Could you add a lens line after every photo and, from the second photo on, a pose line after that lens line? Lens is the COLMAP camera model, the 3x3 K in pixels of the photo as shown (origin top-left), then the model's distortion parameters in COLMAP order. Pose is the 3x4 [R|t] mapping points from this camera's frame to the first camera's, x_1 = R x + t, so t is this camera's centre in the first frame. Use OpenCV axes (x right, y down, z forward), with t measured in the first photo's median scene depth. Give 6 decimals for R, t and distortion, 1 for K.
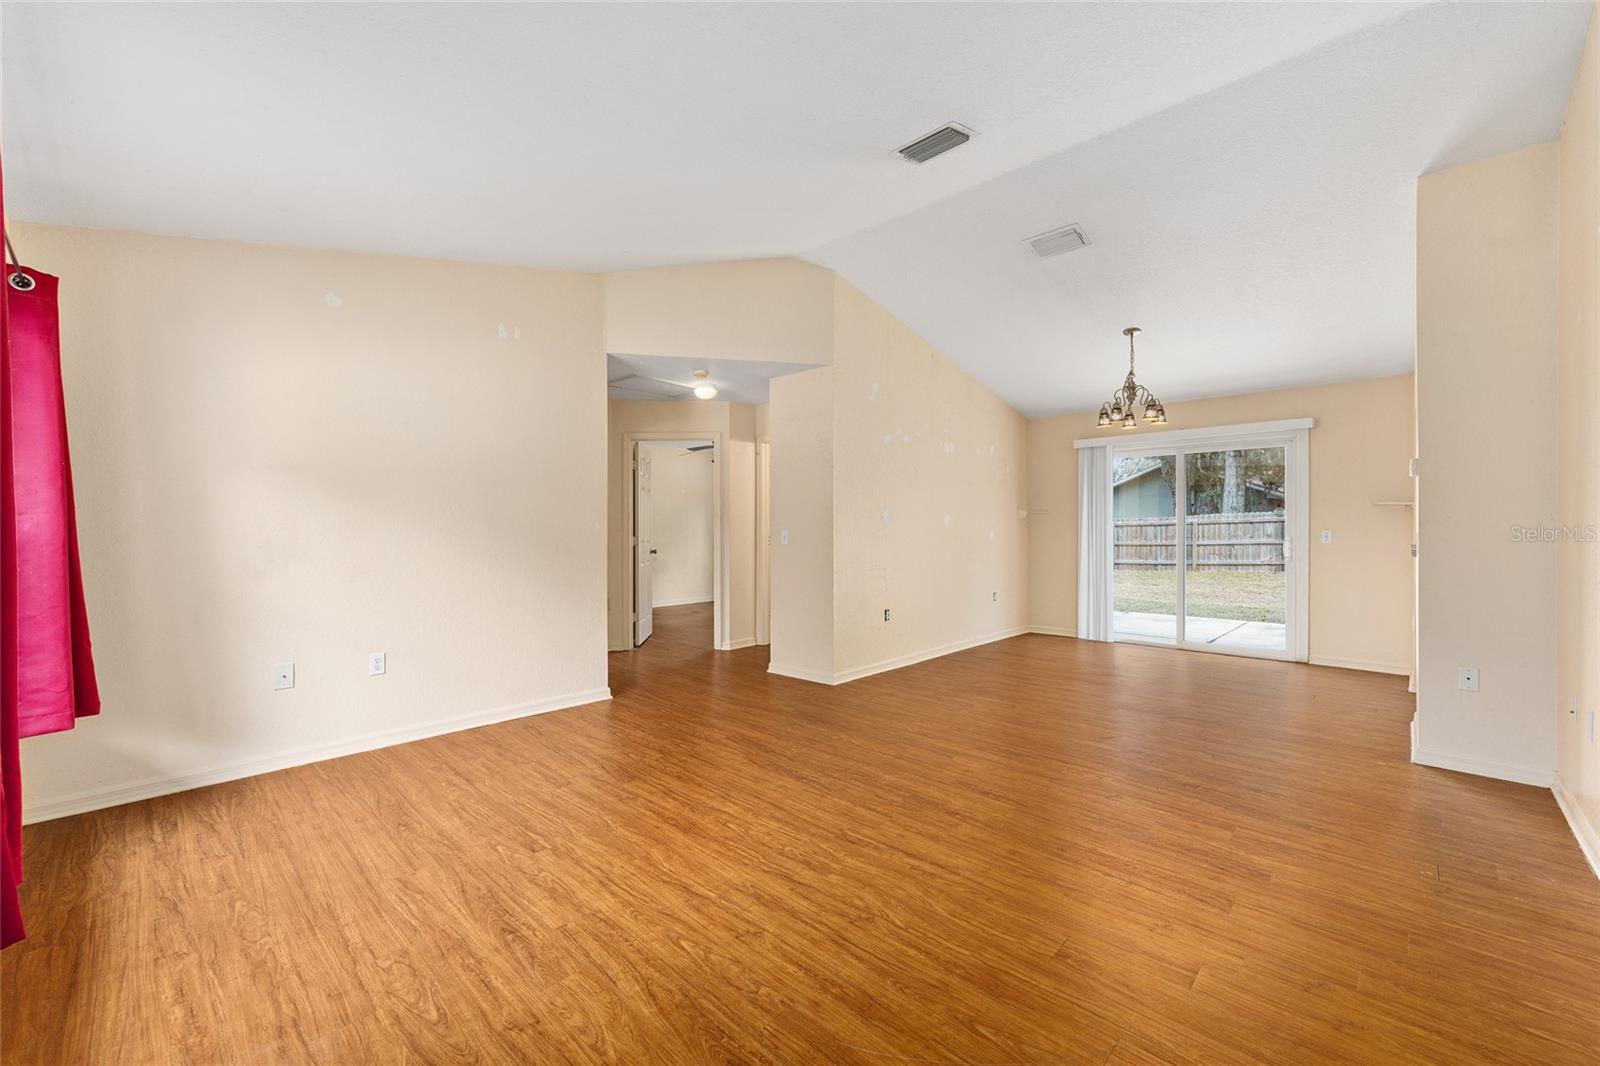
lens RADIAL K [[641.2, 0, 798.5], [0, 641.2, 527.9], [0, 0, 1]] dist [0.000257, 0.000082]
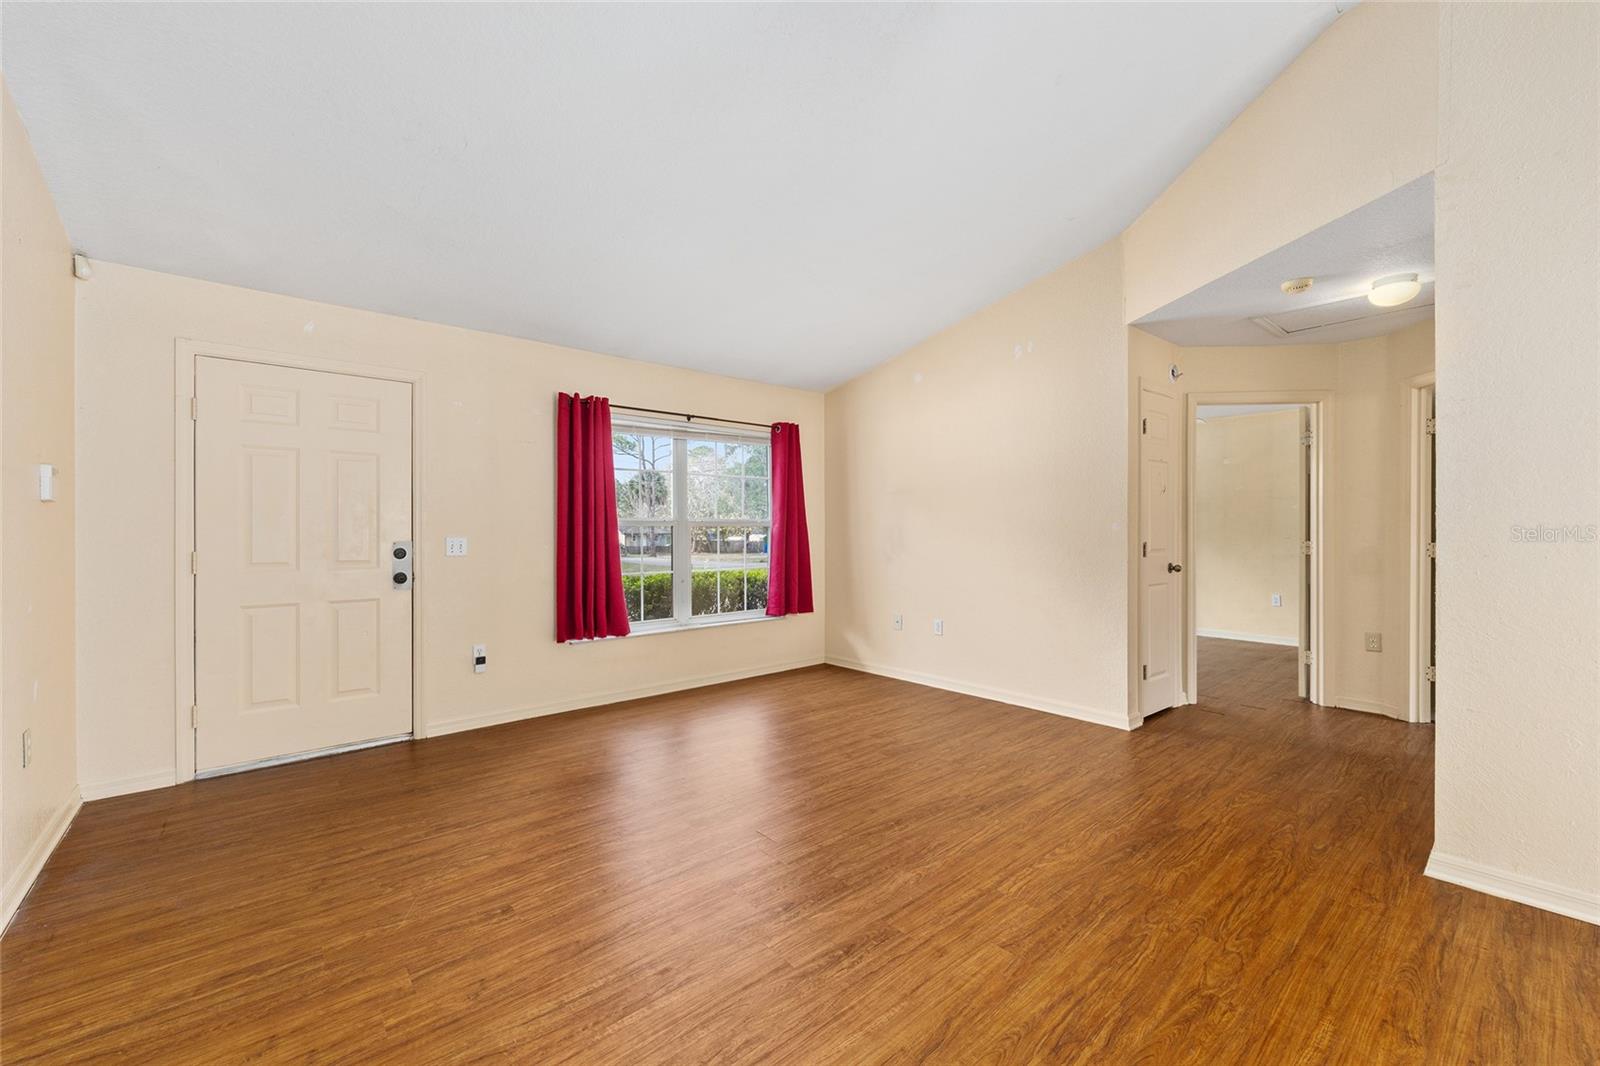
lens RADIAL K [[641.8, 0, 800.0], [0, 641.8, 533.0], [0, 0, 1]] dist [-0.004258, 0.002382]
pose [[-0.097639, 0.004657, -0.995211, 0.638339], [0.002810, 0.999986, 0.004404, -0.000275], [0.995218, -0.002366, -0.097651, 0.700626]]
